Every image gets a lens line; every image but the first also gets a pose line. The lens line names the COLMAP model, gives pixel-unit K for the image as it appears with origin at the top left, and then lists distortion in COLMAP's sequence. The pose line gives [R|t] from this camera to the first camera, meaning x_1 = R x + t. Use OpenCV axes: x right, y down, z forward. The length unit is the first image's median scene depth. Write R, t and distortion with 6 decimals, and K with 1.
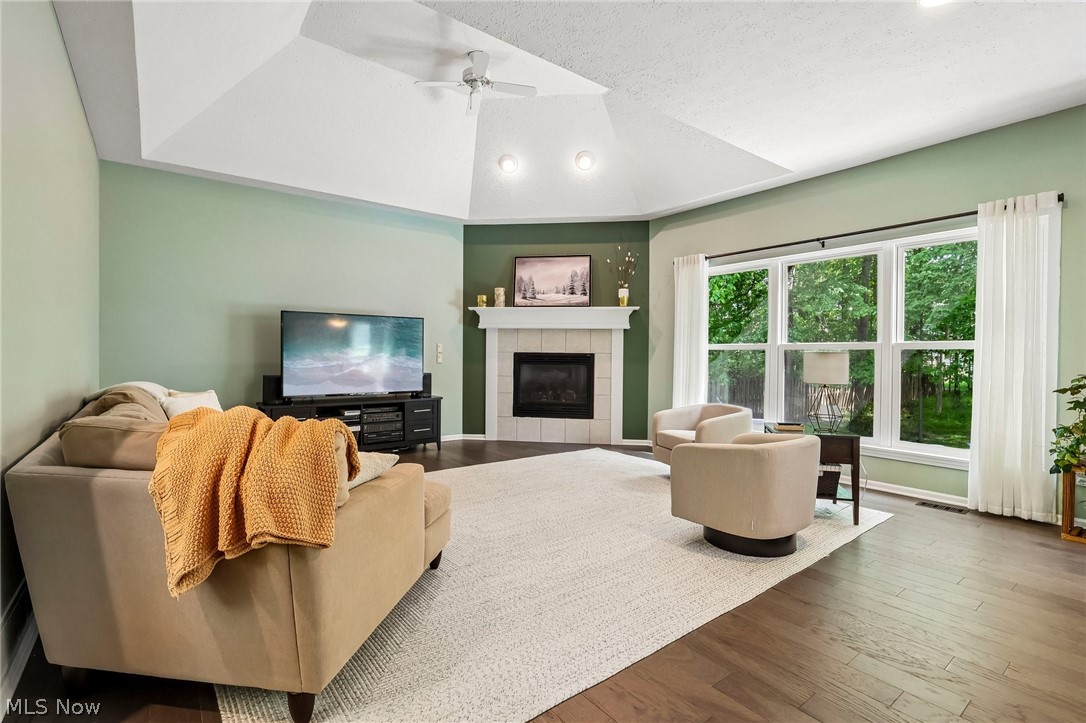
lens RADIAL K [[503.2, 0, 535.6], [0, 503.2, 354.2], [0, 0, 1]] dist [-0.002297, -0.001535]
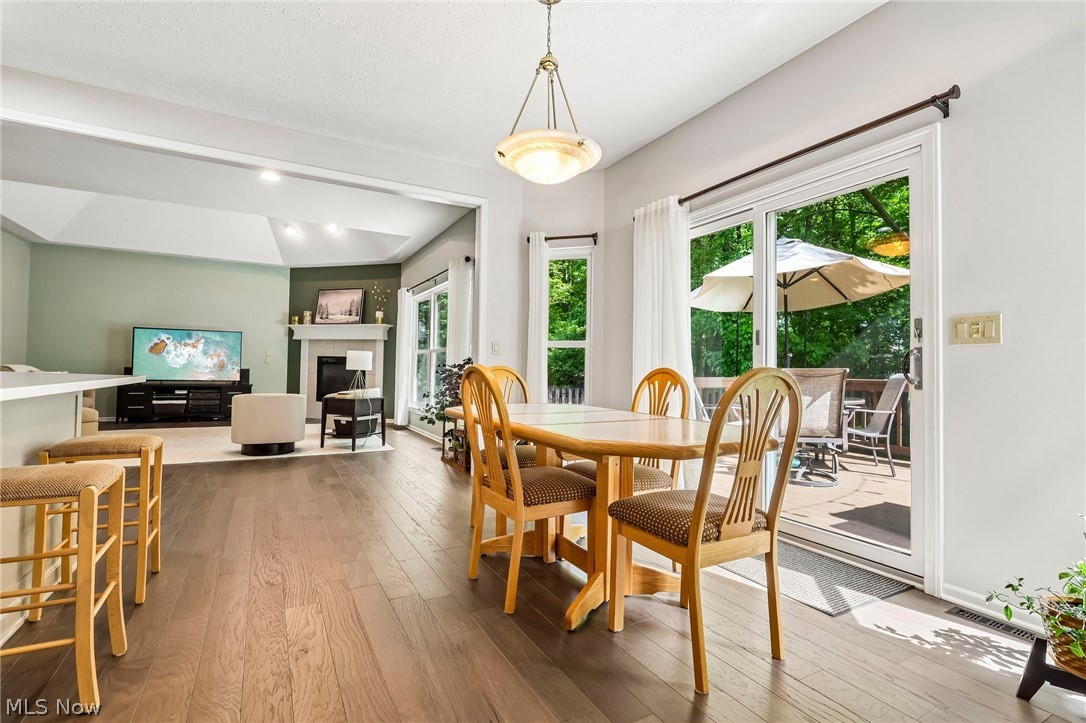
lens RADIAL K [[503.2, 0, 542.9], [0, 503.2, 358.7], [0, 0, 1]] dist [-0.002297, -0.001535]
pose [[0.989015, 0.008829, -0.147548, 0.828192], [-0.012400, 0.999652, -0.023304, 0.030063], [0.147291, 0.024877, 0.988780, -0.327634]]
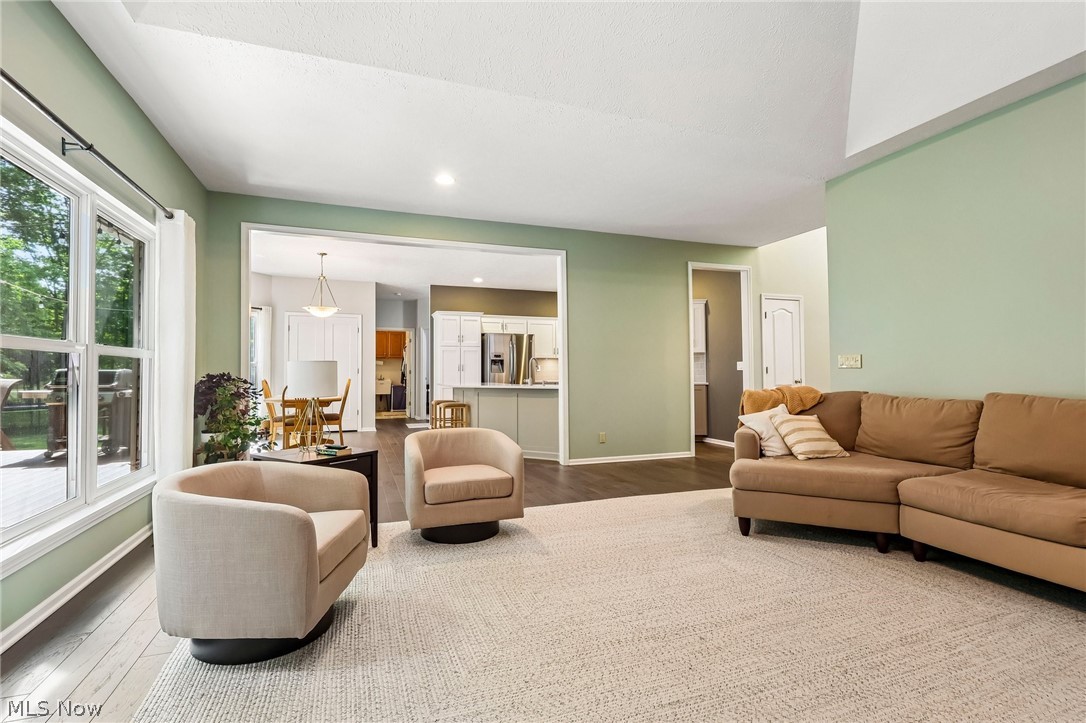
lens RADIAL K [[503.2, 0, 535.7], [0, 503.2, 357.3], [0, 0, 1]] dist [-0.002297, -0.001535]
pose [[-0.955553, 0.007442, 0.294726, -0.032360], [-0.000778, 0.999614, -0.027762, 0.007972], [-0.294819, -0.026757, -0.955178, 0.997677]]
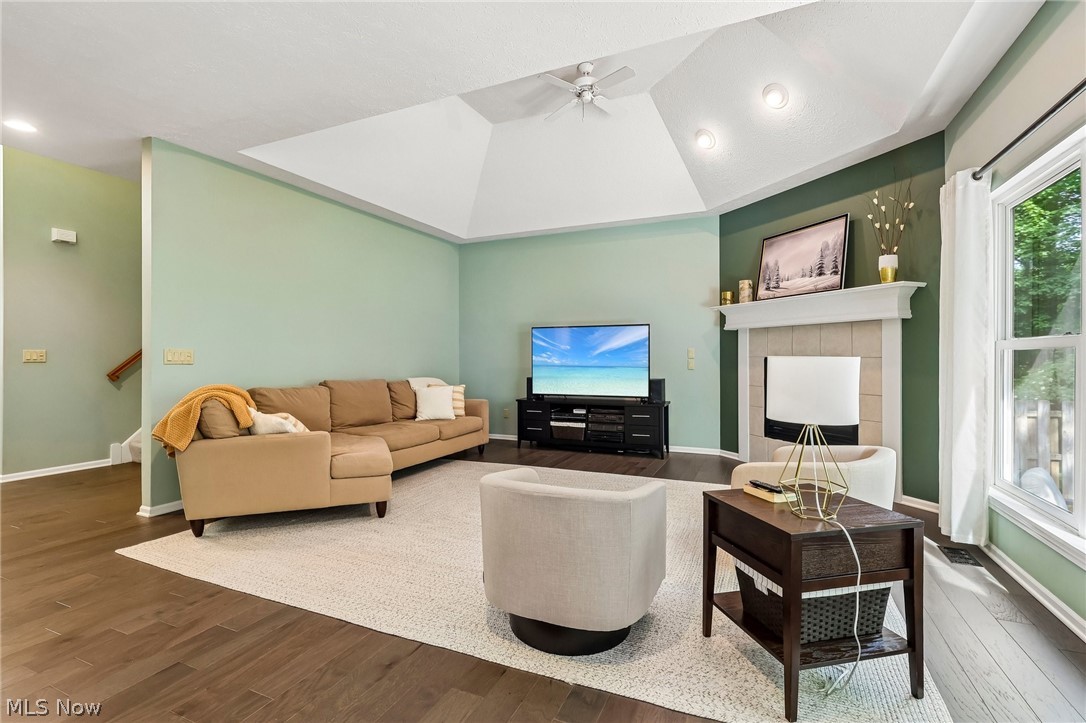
lens RADIAL K [[503.2, 0, 539.4], [0, 503.2, 356.8], [0, 0, 1]] dist [-0.002297, -0.001535]
pose [[0.477760, -0.009032, -0.878444, 0.511559], [0.004461, 0.999959, -0.007855, 0.000542], [0.878479, -0.000166, 0.477781, 0.306790]]
